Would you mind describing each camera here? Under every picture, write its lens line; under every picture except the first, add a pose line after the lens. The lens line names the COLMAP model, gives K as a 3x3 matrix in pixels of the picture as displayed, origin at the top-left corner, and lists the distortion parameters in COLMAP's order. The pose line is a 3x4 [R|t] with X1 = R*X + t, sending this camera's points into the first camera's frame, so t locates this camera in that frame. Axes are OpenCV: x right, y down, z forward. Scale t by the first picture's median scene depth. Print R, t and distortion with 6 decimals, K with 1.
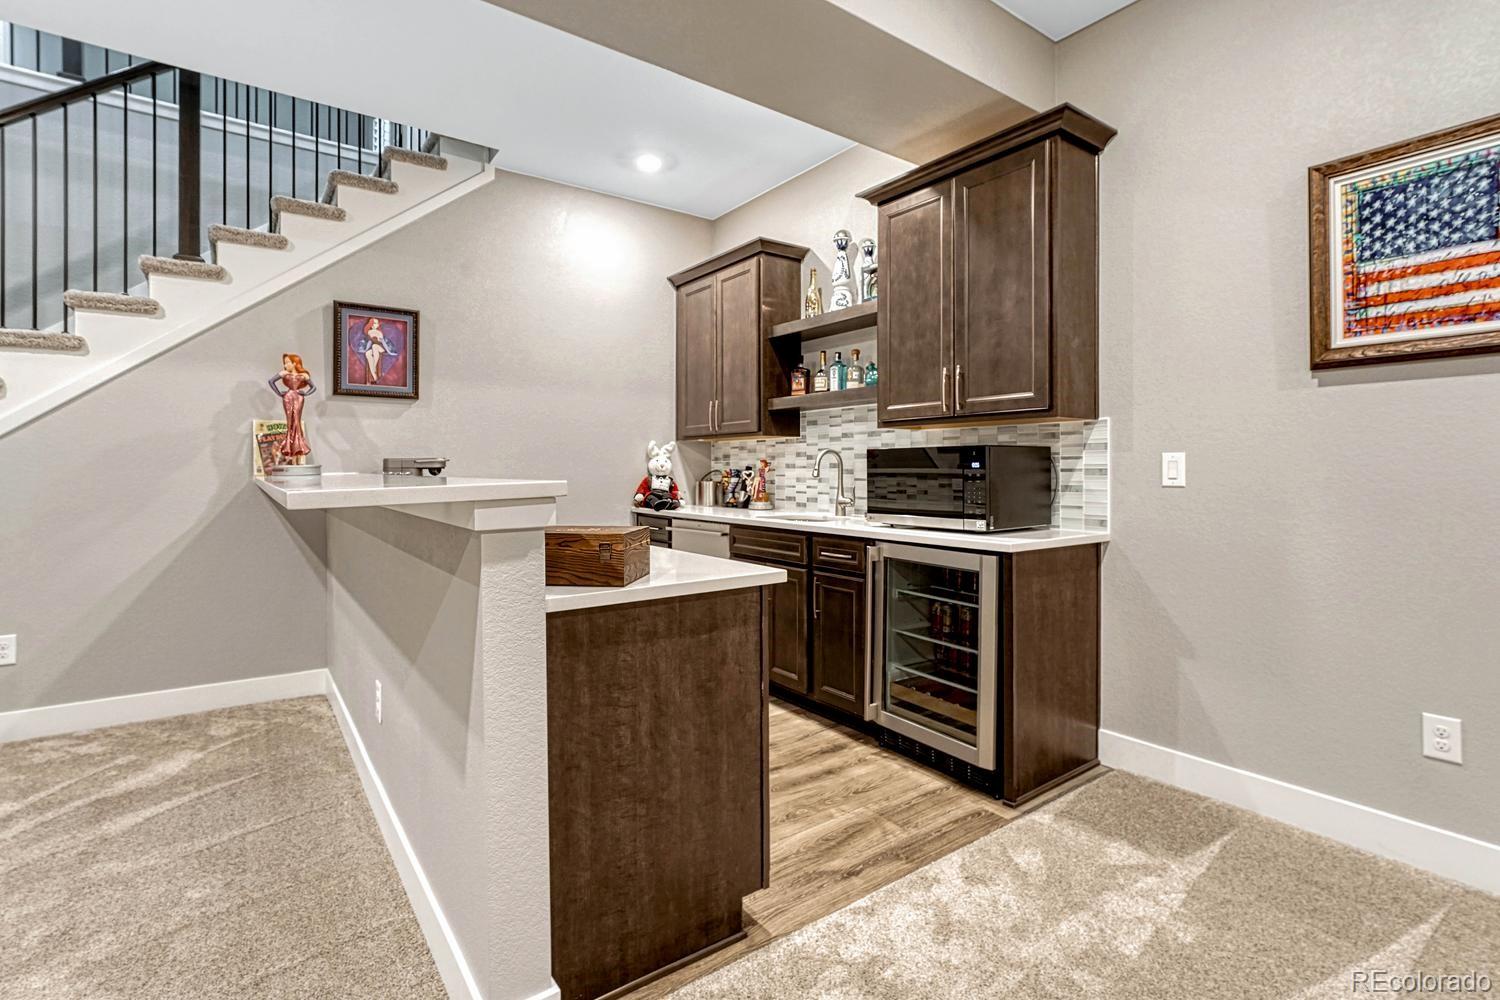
lens RADIAL K [[701.8, 0, 759.0], [0, 701.8, 469.3], [0, 0, 1]] dist [-0.001749, -0.000087]
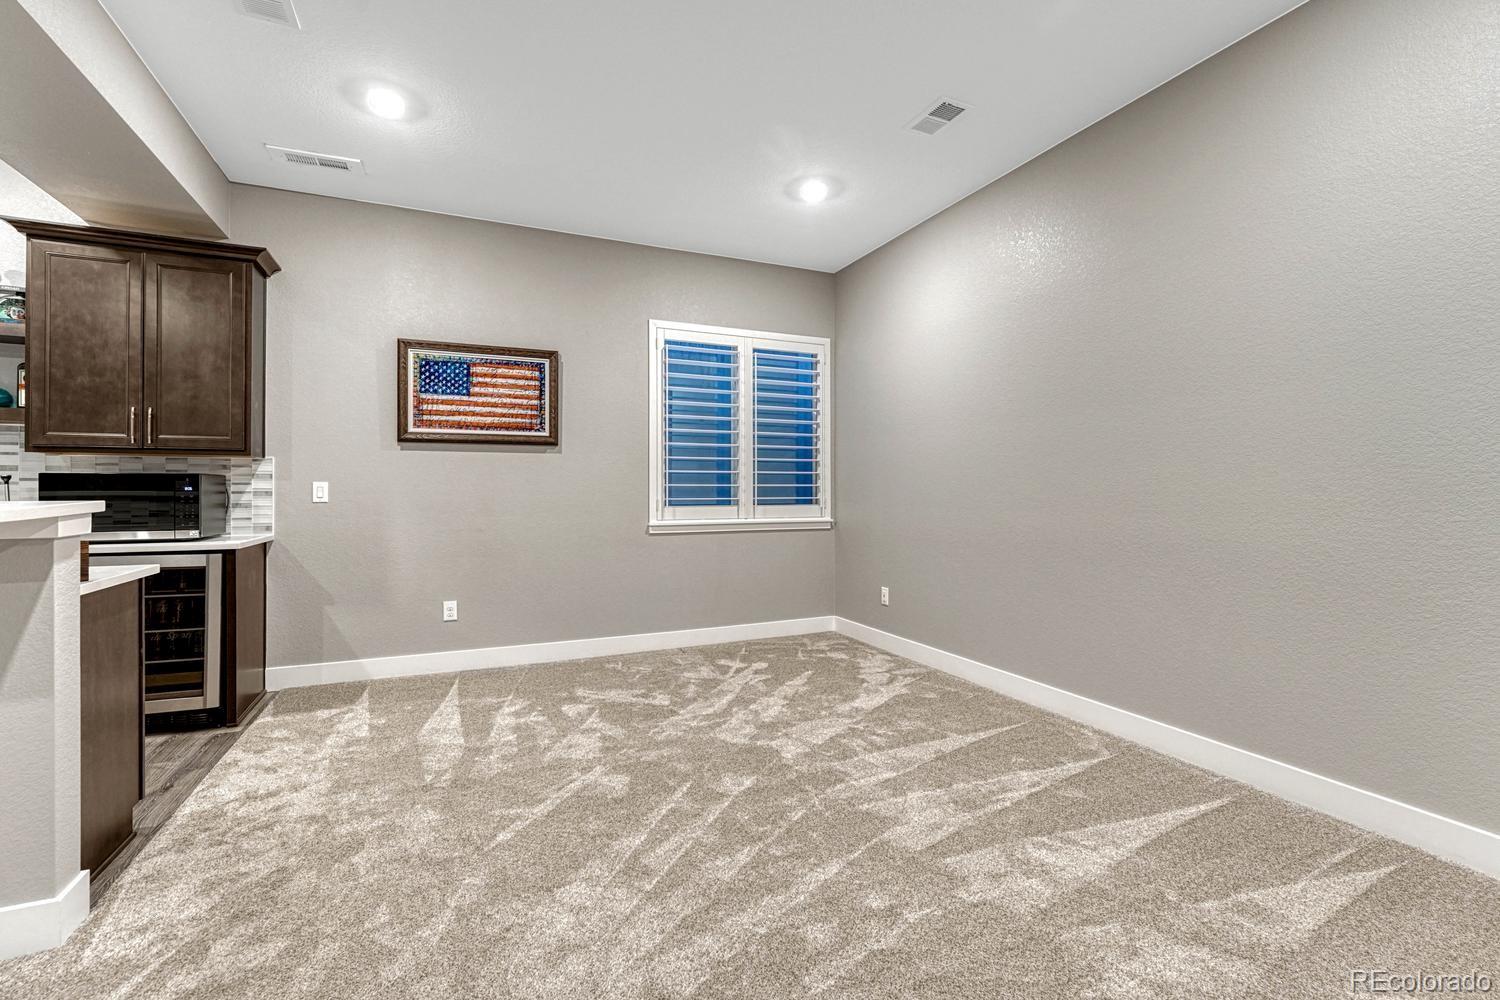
lens RADIAL K [[701.8, 0, 751.6], [0, 701.8, 493.5], [0, 0, 1]] dist [-0.001749, -0.000087]
pose [[0.213980, -0.002326, 0.976835, -0.937742], [-0.000373, 0.999997, 0.002463, -0.000879], [-0.976838, -0.000891, 0.213978, -0.395446]]
